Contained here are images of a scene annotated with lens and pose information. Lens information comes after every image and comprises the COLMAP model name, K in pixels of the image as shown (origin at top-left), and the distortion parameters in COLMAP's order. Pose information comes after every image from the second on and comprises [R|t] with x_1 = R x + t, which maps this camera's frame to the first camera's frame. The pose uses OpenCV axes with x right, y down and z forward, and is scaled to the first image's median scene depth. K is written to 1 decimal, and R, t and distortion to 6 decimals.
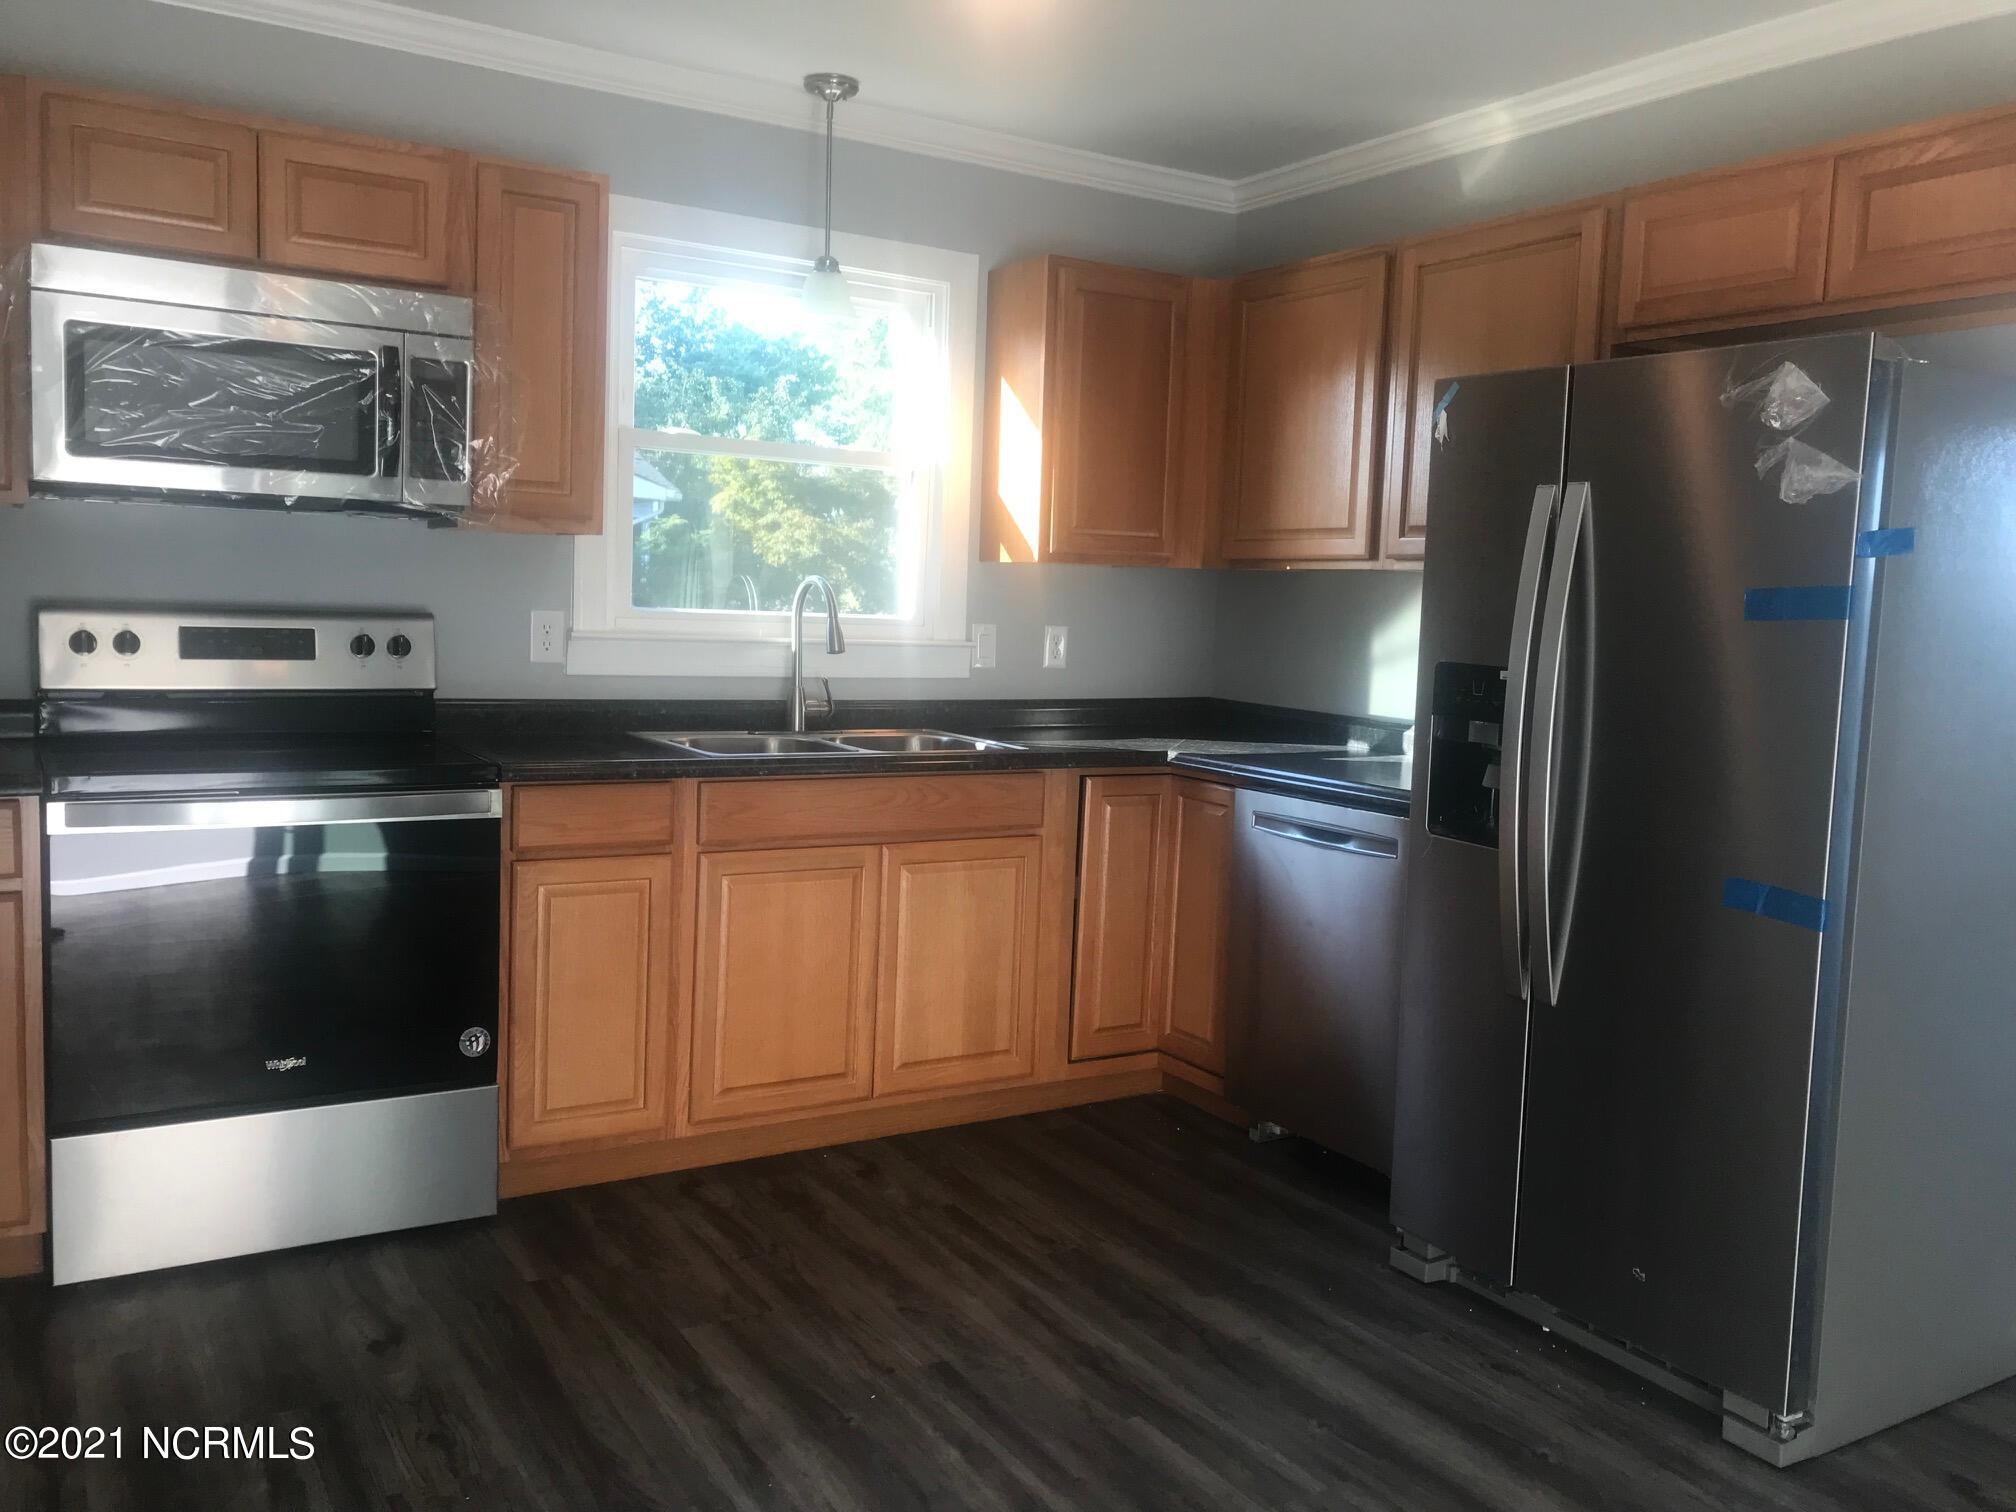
lens RADIAL K [[1688.1, 0, 1047.1], [0, 1688.1, 730.4], [0, 0, 1]] dist [0.085893, -0.144148]
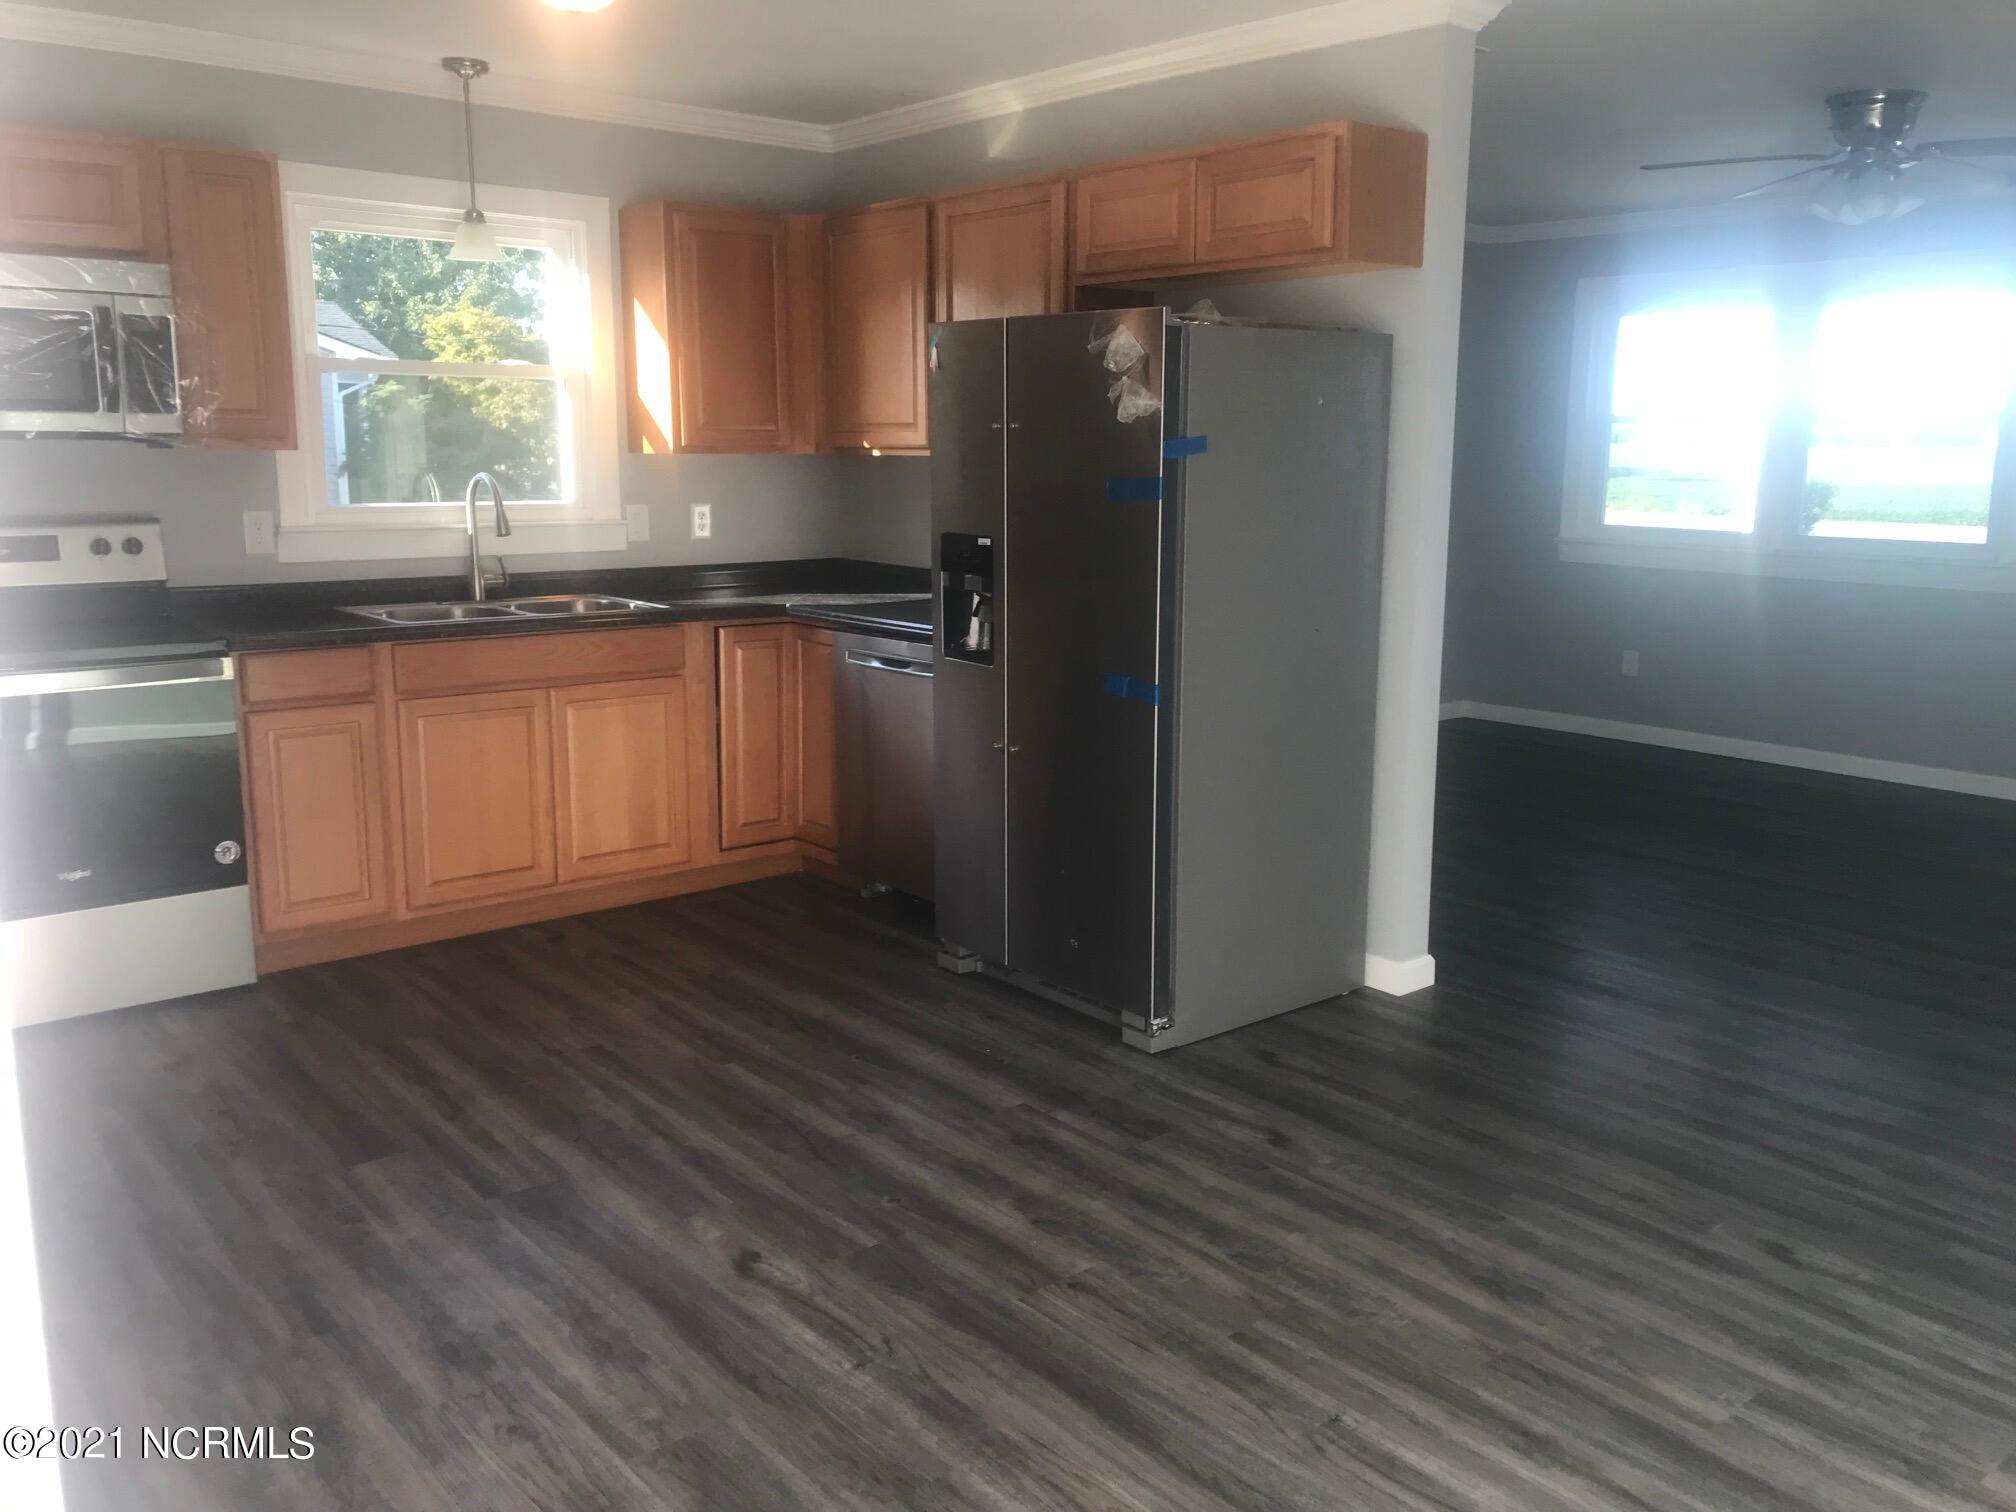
lens RADIAL K [[1688.1, 0, 1047.1], [0, 1688.1, 730.4], [0, 0, 1]] dist [0.085893, -0.144148]
pose [[0.989686, -0.056499, 0.131642, 0.101968], [0.044344, 0.994631, 0.093508, -0.003472], [-0.136219, -0.086706, 0.986877, -0.315204]]
